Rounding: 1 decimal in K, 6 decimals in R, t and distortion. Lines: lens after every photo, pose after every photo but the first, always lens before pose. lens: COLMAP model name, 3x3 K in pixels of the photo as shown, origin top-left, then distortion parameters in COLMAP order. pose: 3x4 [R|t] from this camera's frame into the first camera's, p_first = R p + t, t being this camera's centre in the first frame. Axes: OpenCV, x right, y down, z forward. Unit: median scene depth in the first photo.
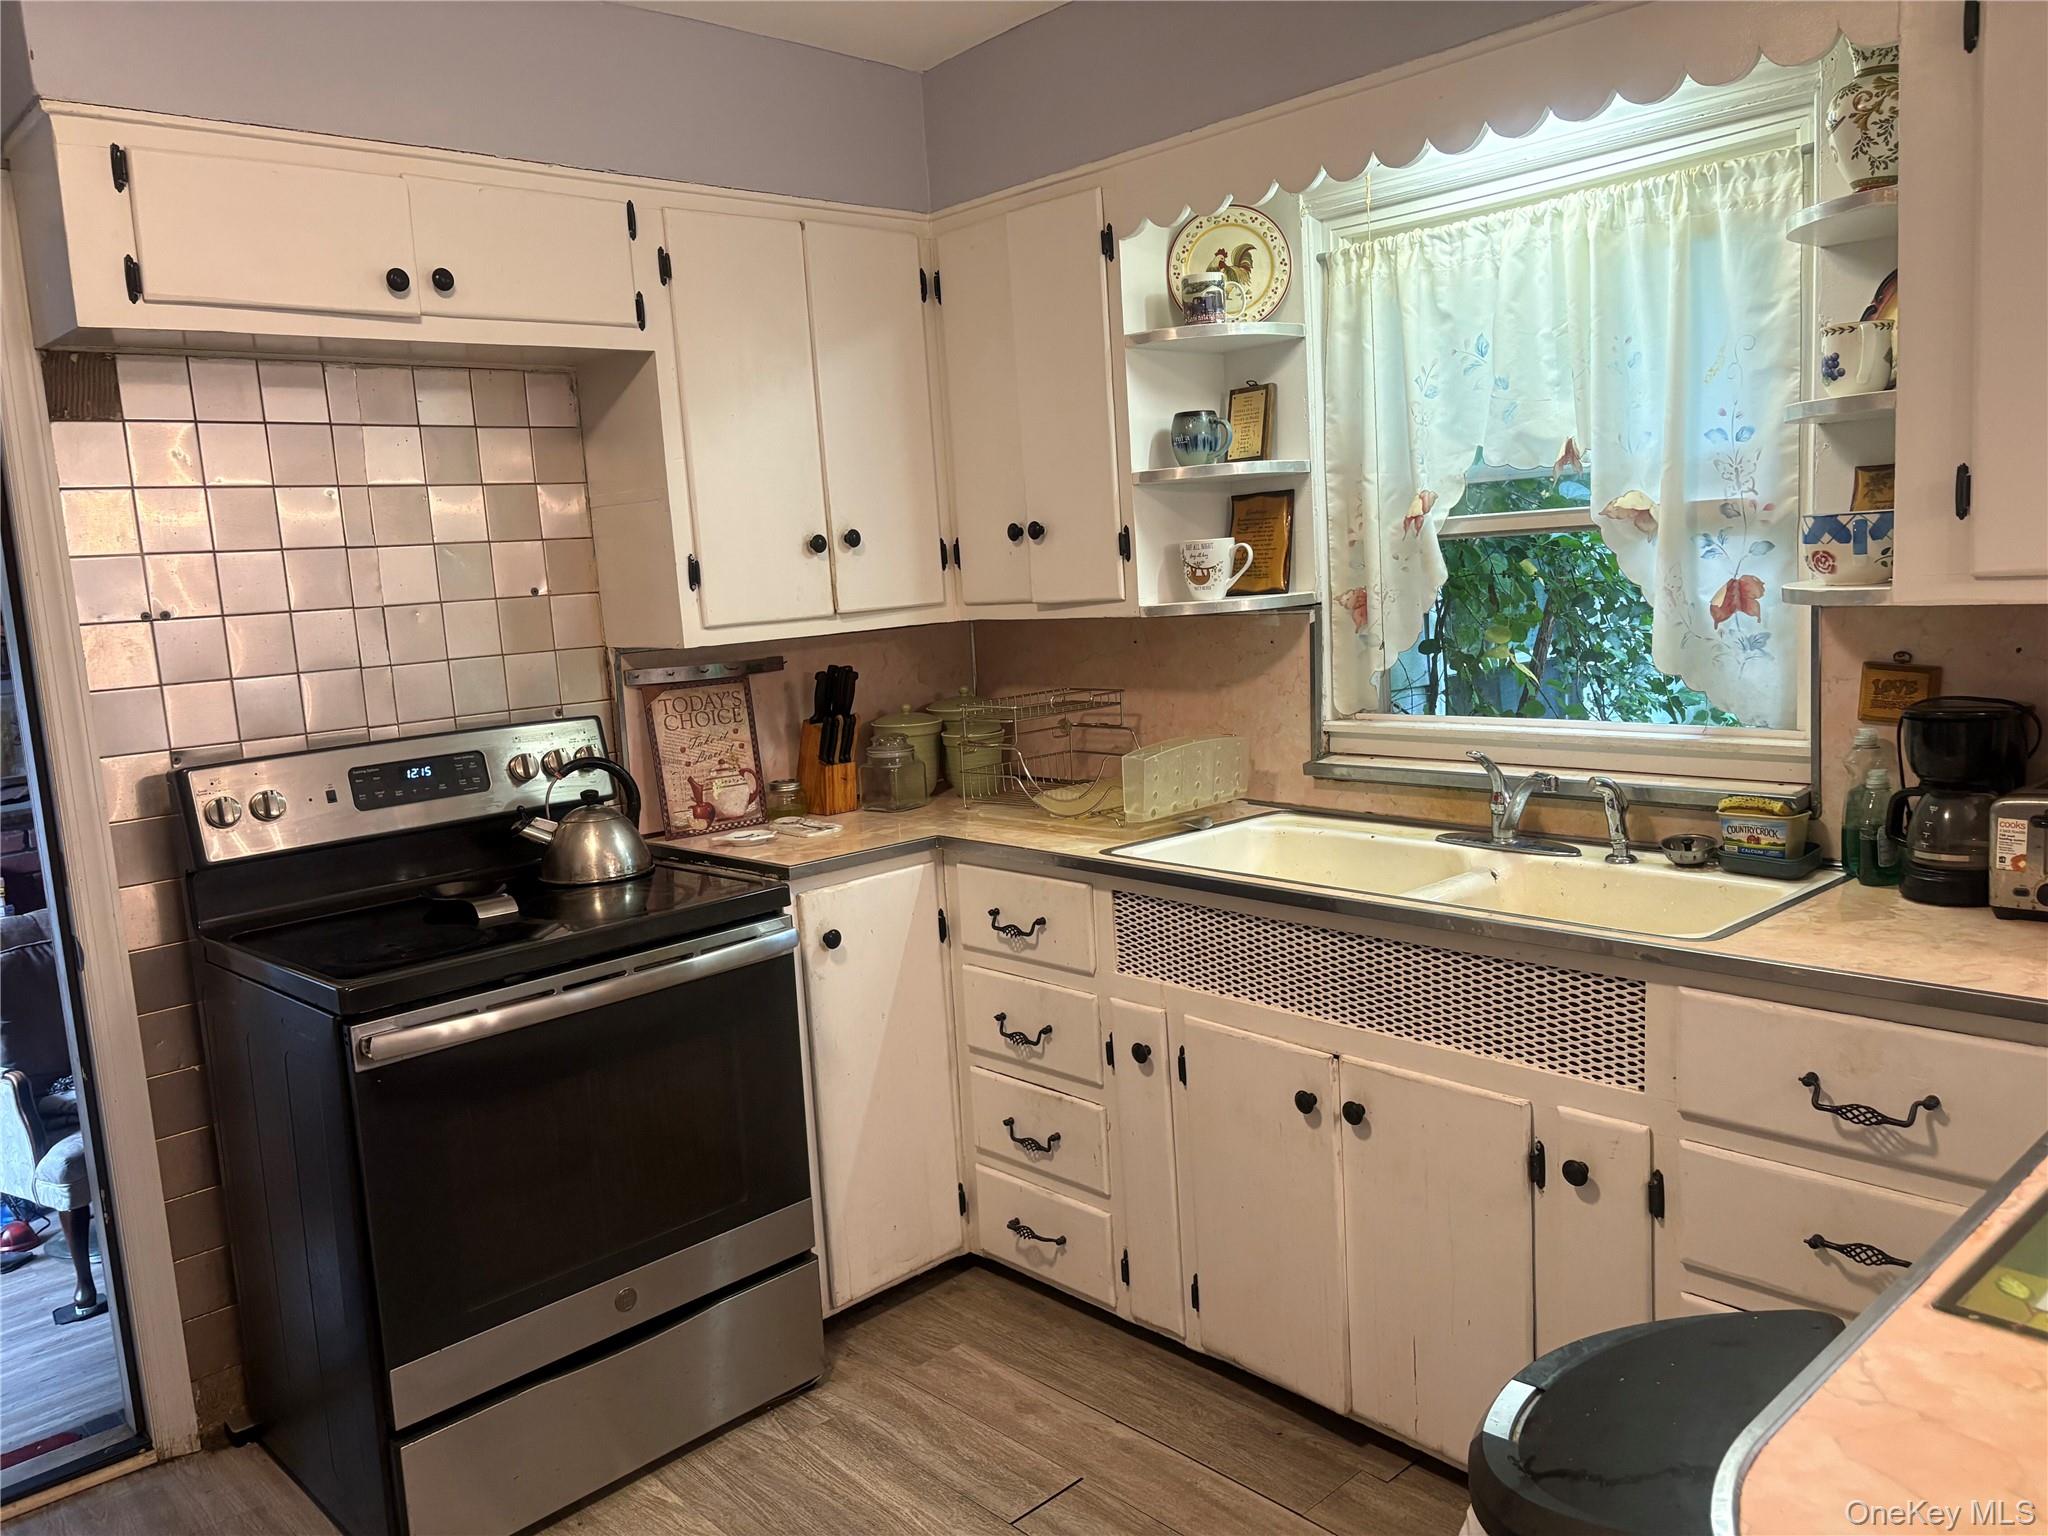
lens RADIAL K [[1544.5, 0, 994.7], [0, 1544.5, 766.0], [0, 0, 1]] dist [0.039870, -0.043132]
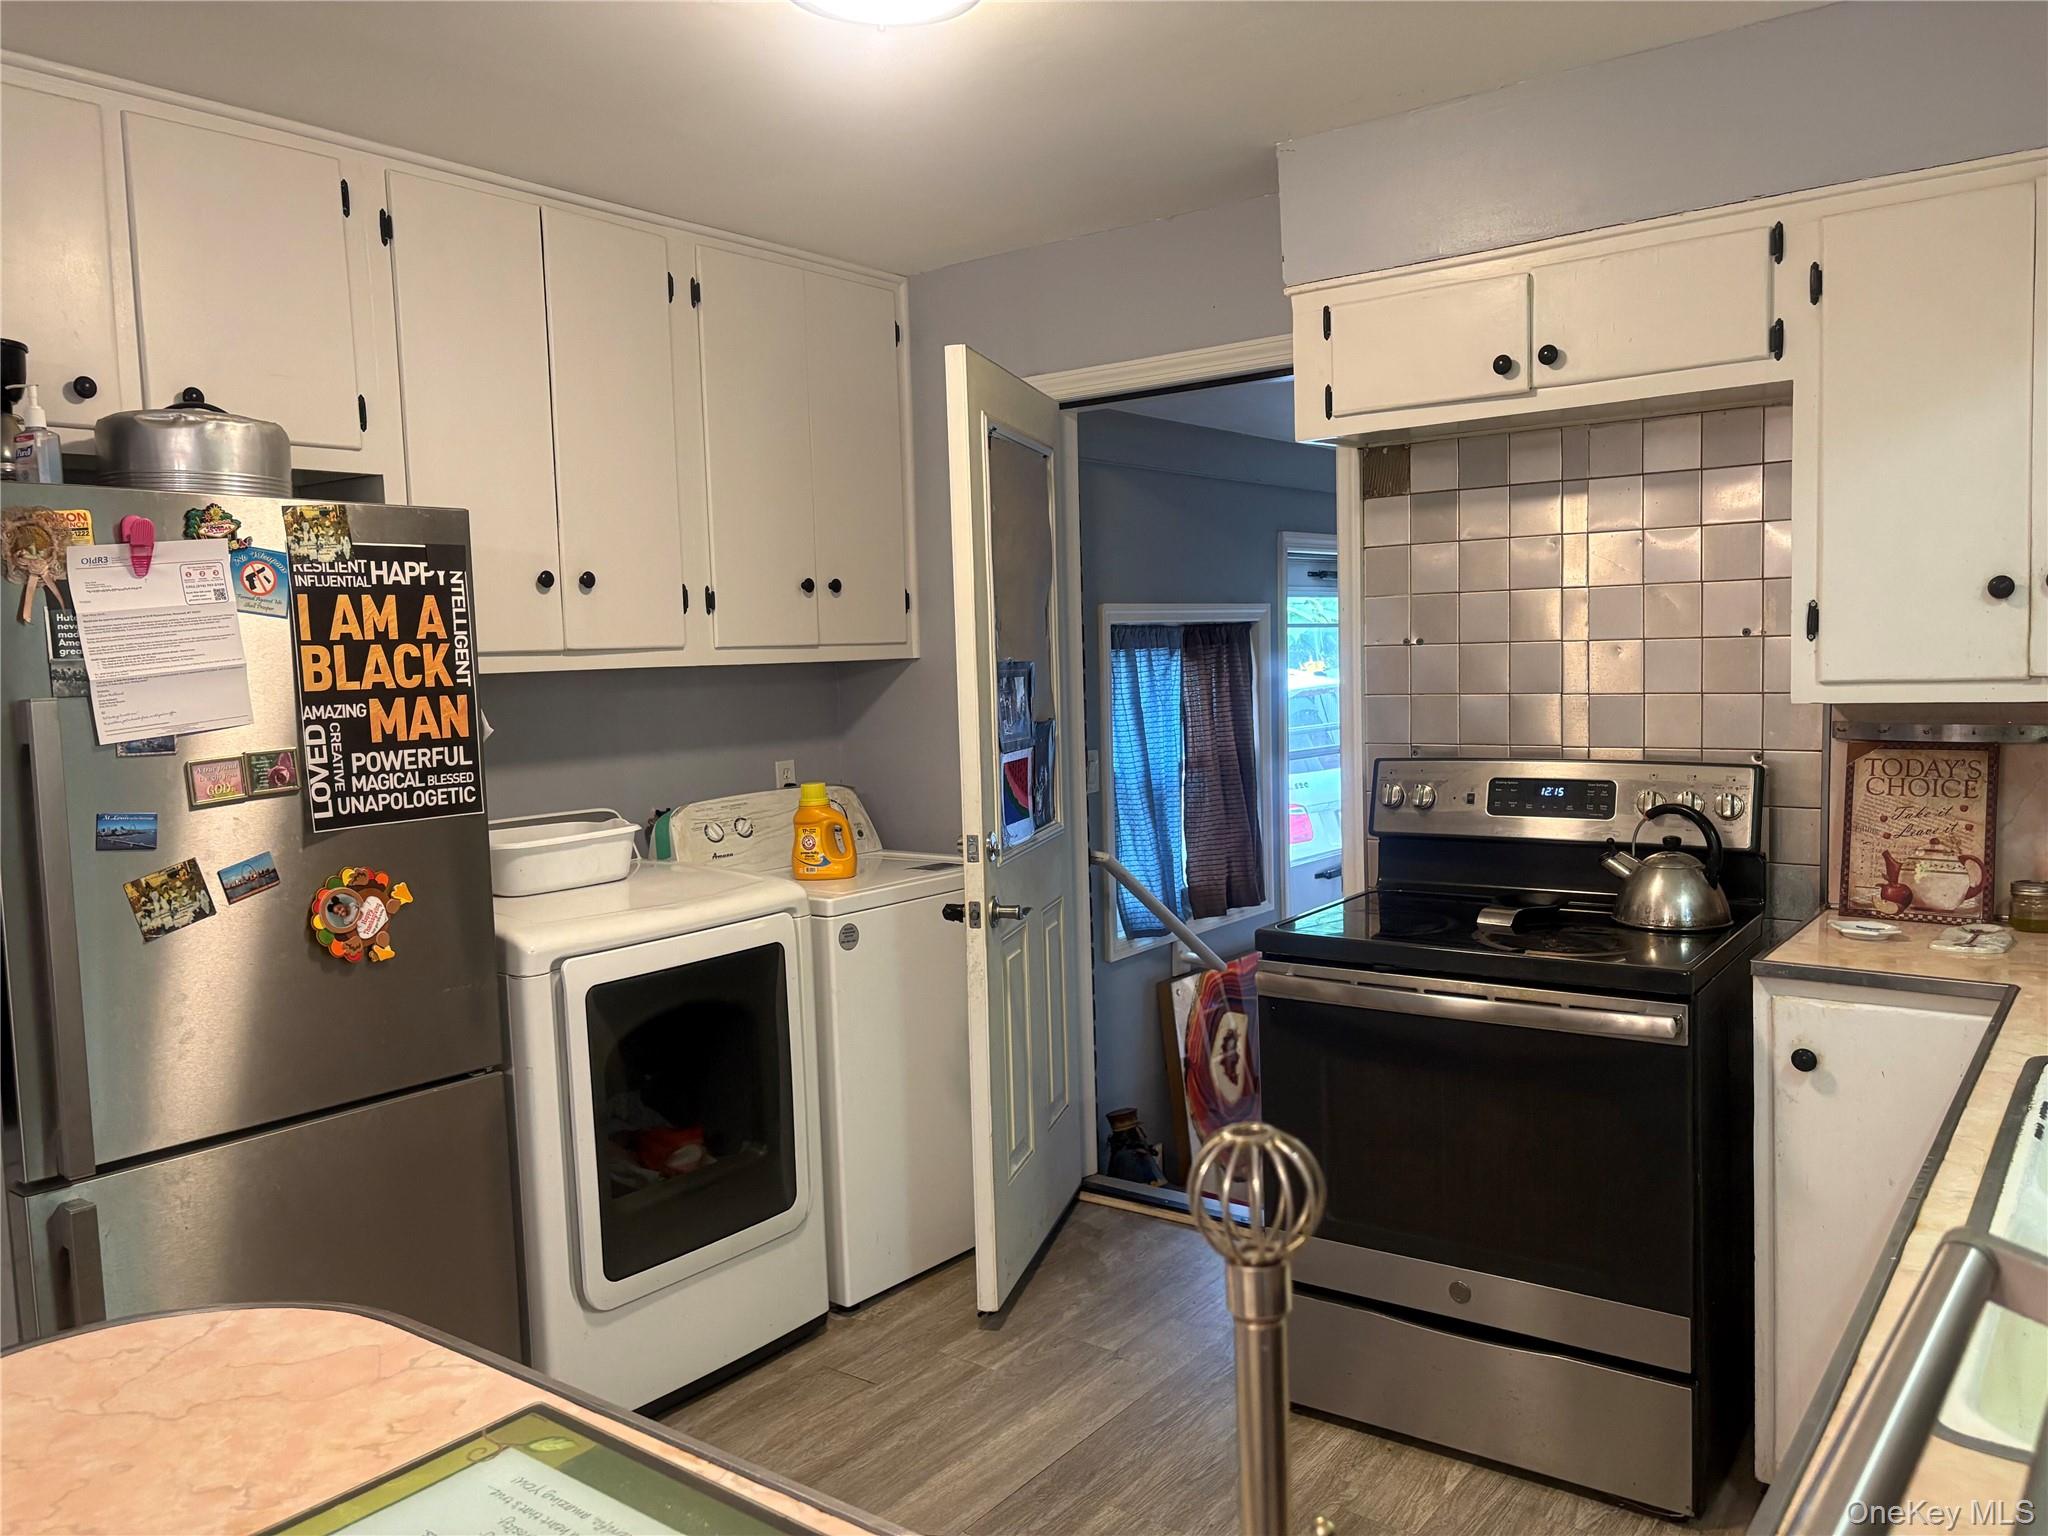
lens RADIAL K [[1534.8, 0, 1030.5], [0, 1534.8, 761.6], [0, 0, 1]] dist [0.020898, 0.002493]
pose [[0.189524, 0.131807, -0.972989, 0.592723], [-0.109848, 0.987574, 0.112386, -0.094080], [0.975712, 0.085582, 0.201647, 0.382390]]
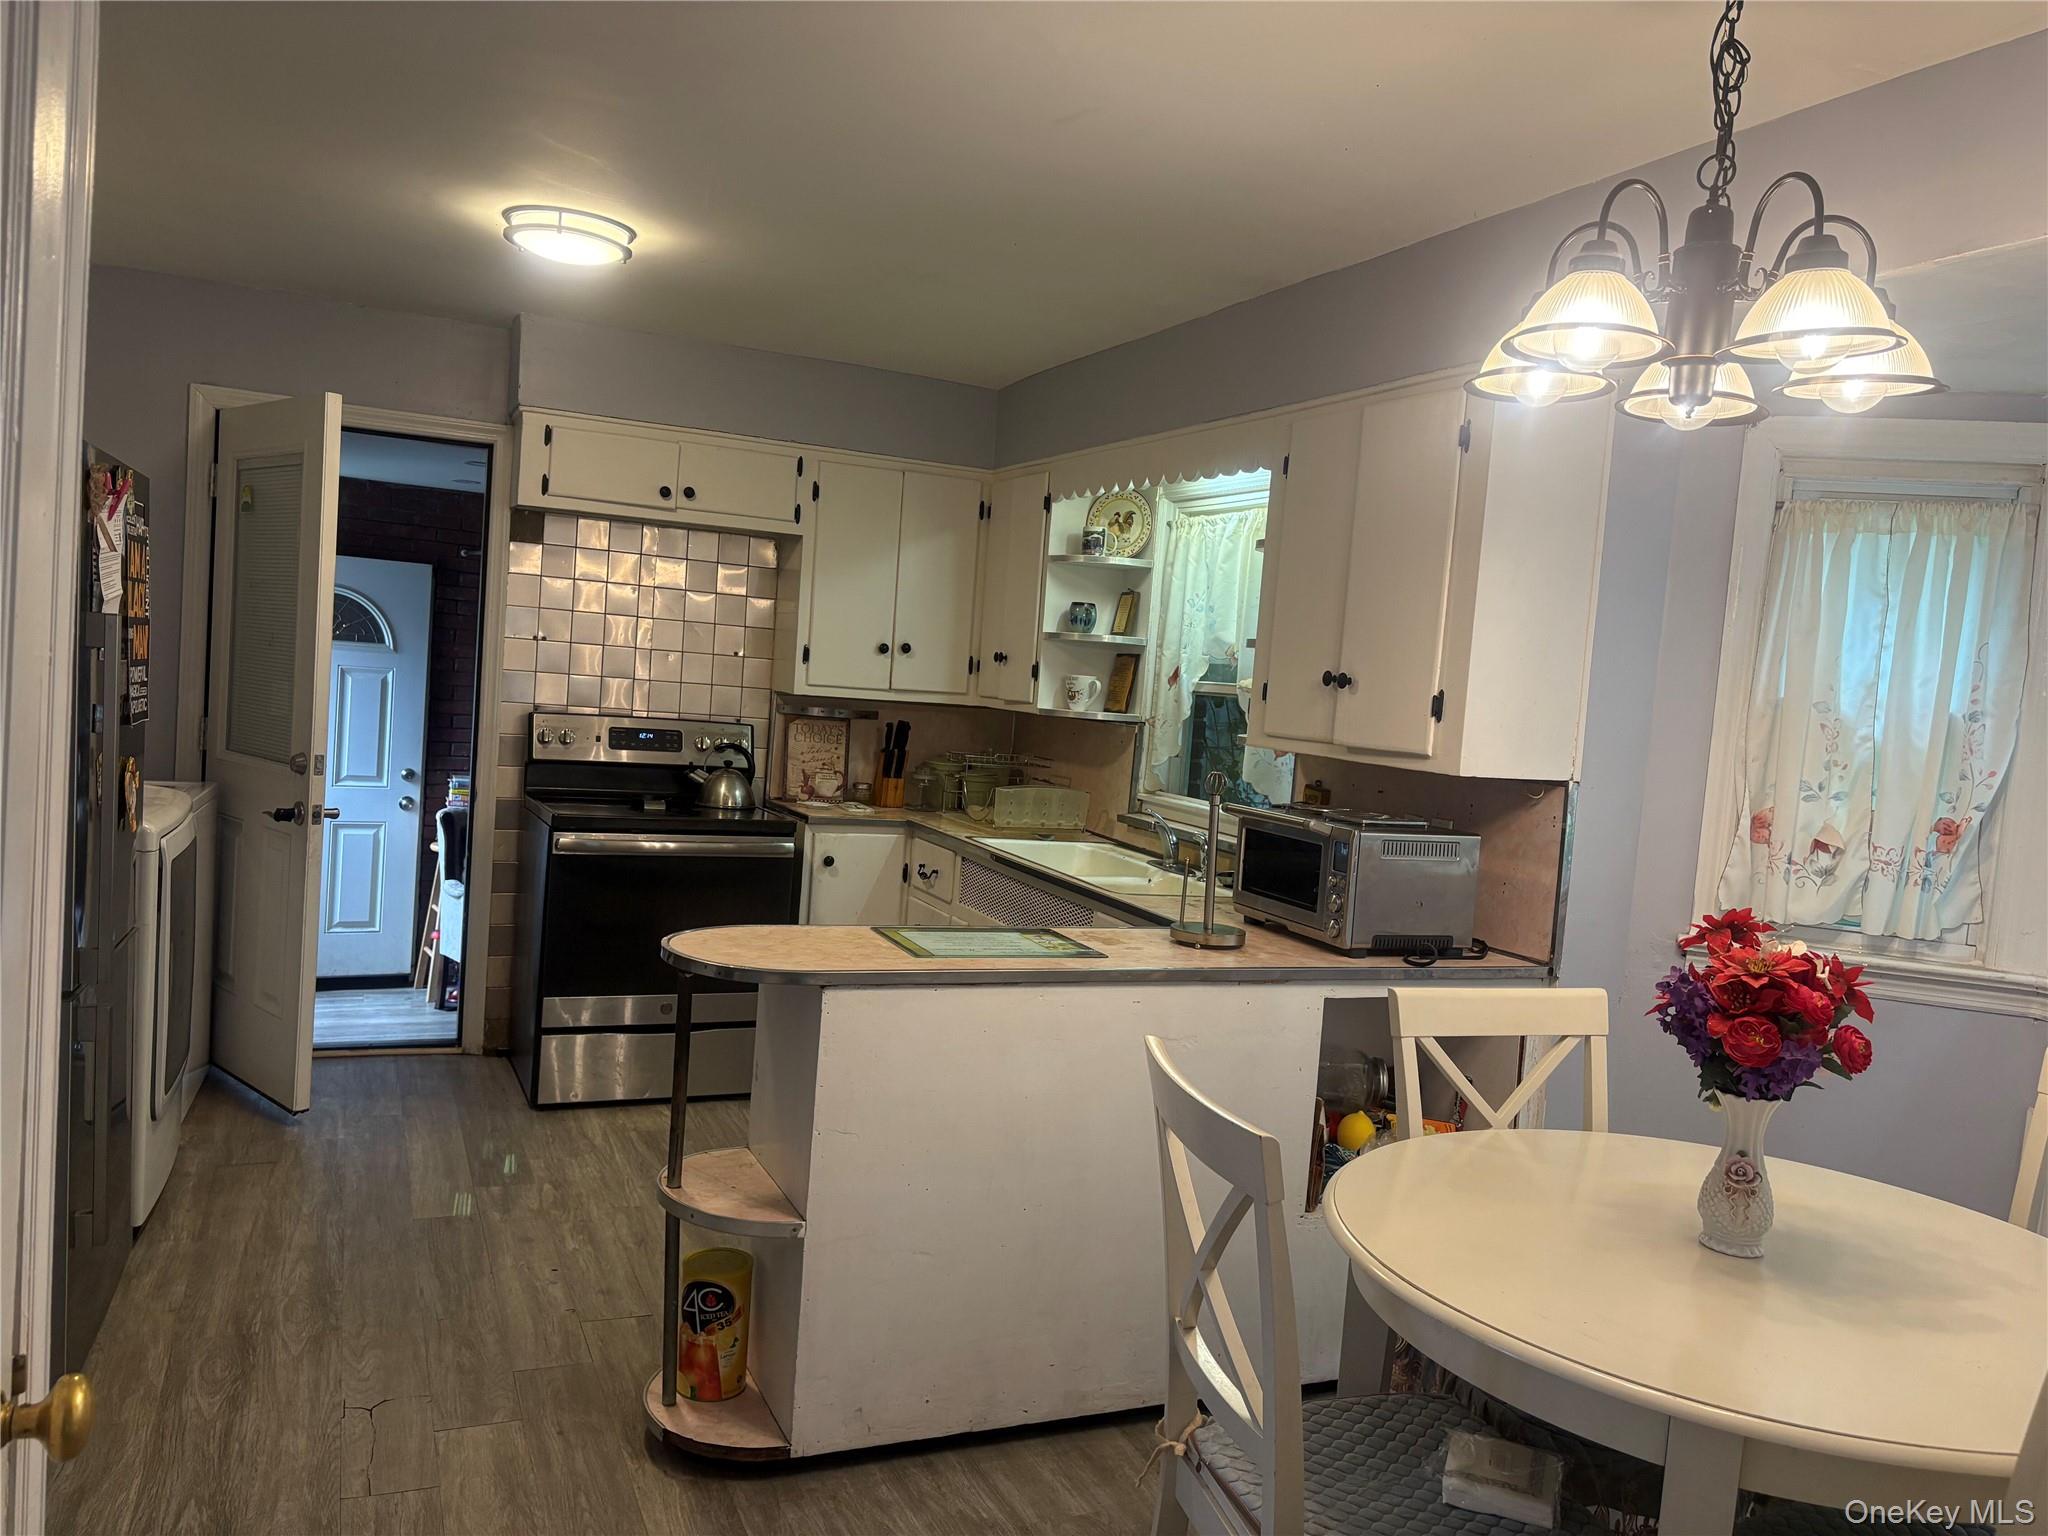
lens RADIAL K [[1517.8, 0, 1024.0], [0, 1517.8, 768.0], [0, 0, 1]] dist [0.078827, -0.284543]
pose [[0.939461, 0.156539, -0.304811, 0.611533], [-0.178166, 0.983003, -0.044298, 0.040703], [0.292695, 0.095923, 0.951382, -0.617181]]
